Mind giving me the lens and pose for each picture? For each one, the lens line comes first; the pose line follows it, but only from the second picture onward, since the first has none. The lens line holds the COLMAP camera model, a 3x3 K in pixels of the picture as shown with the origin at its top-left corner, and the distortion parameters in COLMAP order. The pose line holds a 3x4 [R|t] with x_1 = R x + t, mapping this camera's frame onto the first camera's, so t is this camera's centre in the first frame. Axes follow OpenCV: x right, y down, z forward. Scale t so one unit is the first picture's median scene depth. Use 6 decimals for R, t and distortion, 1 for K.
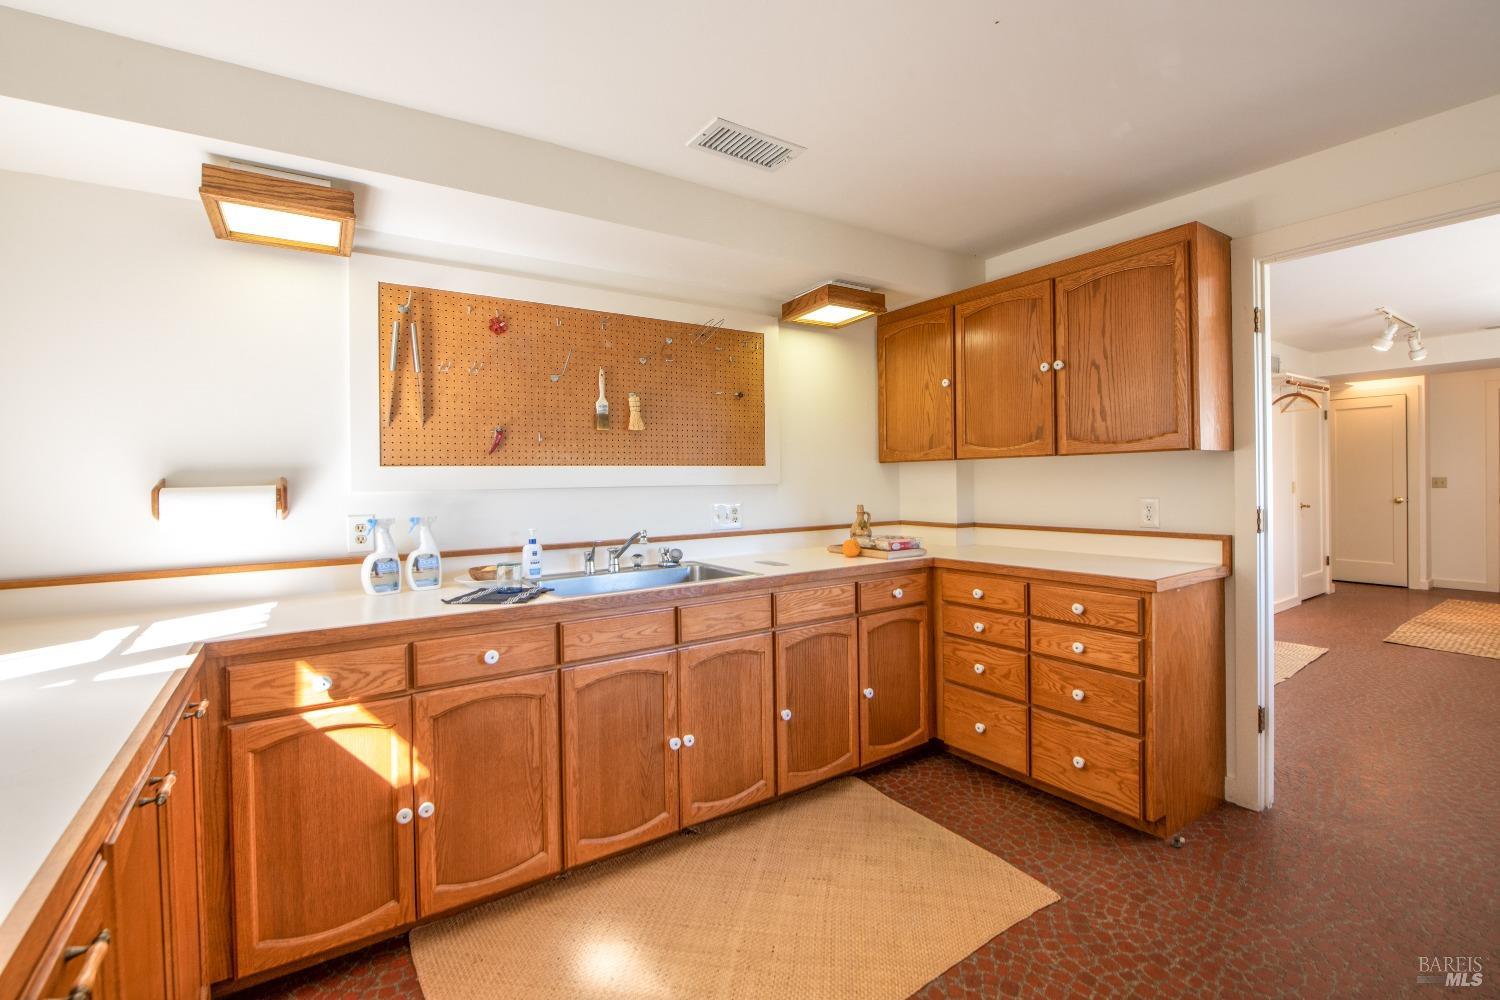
lens RADIAL K [[680.1, 0, 753.5], [0, 680.1, 481.8], [0, 0, 1]] dist [-0.008887, 0.000021]
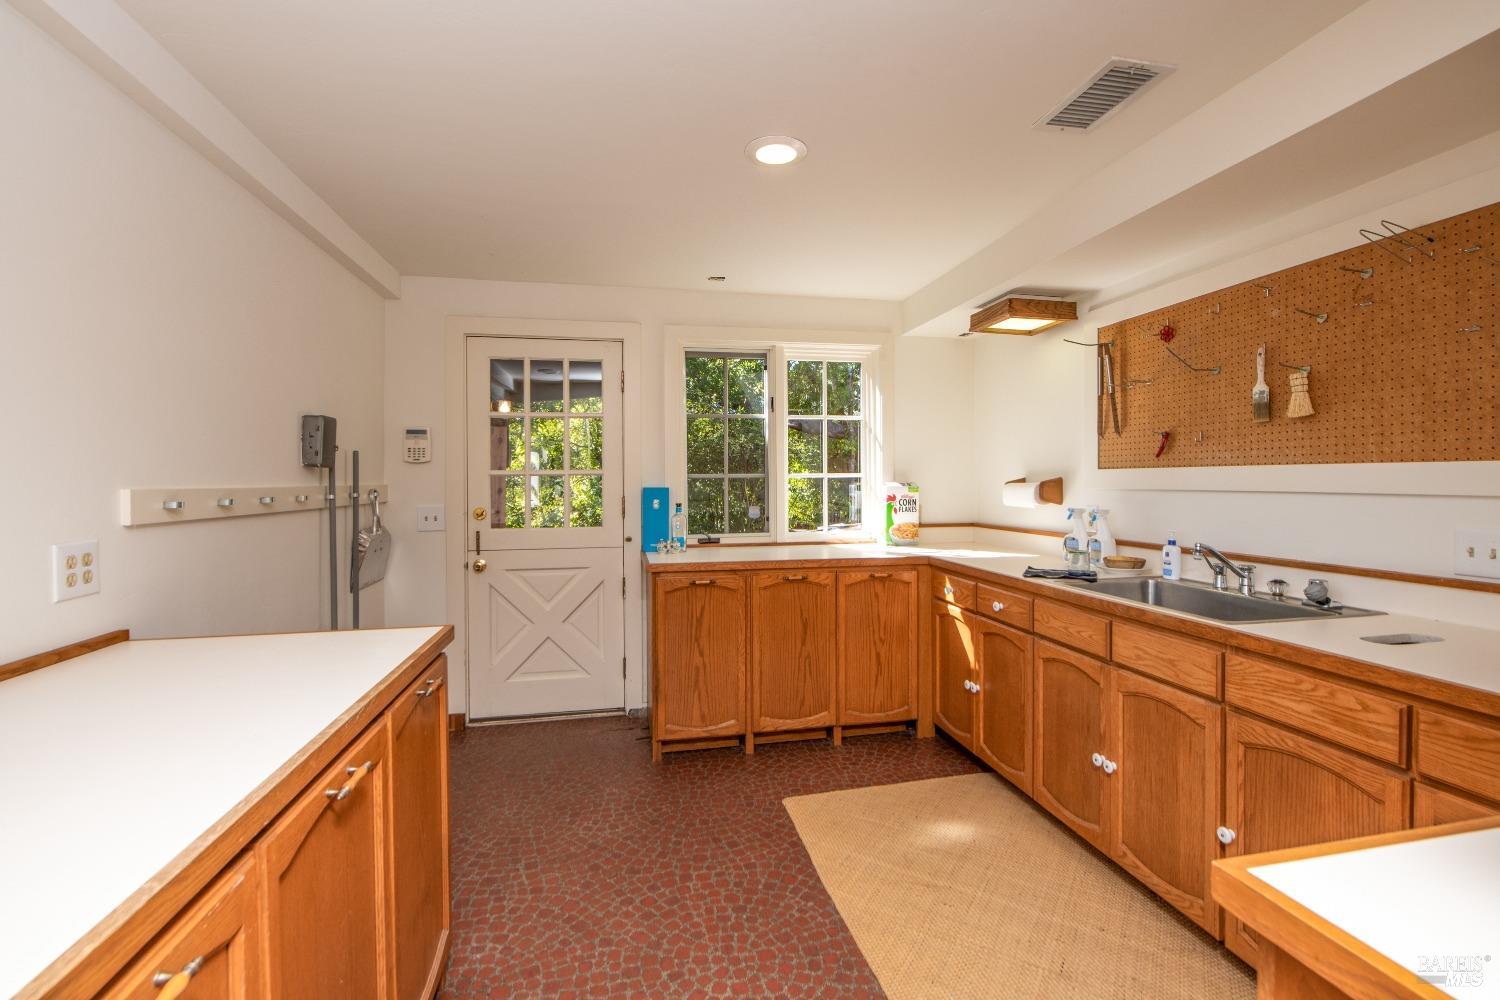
lens RADIAL K [[680.1, 0, 755.5], [0, 680.1, 495.9], [0, 0, 1]] dist [-0.008887, 0.000021]
pose [[-0.401763, 0.039130, -0.914907, 0.830924], [0.005440, 0.999171, 0.040345, -0.024784], [0.915727, 0.011232, -0.401643, 0.827959]]
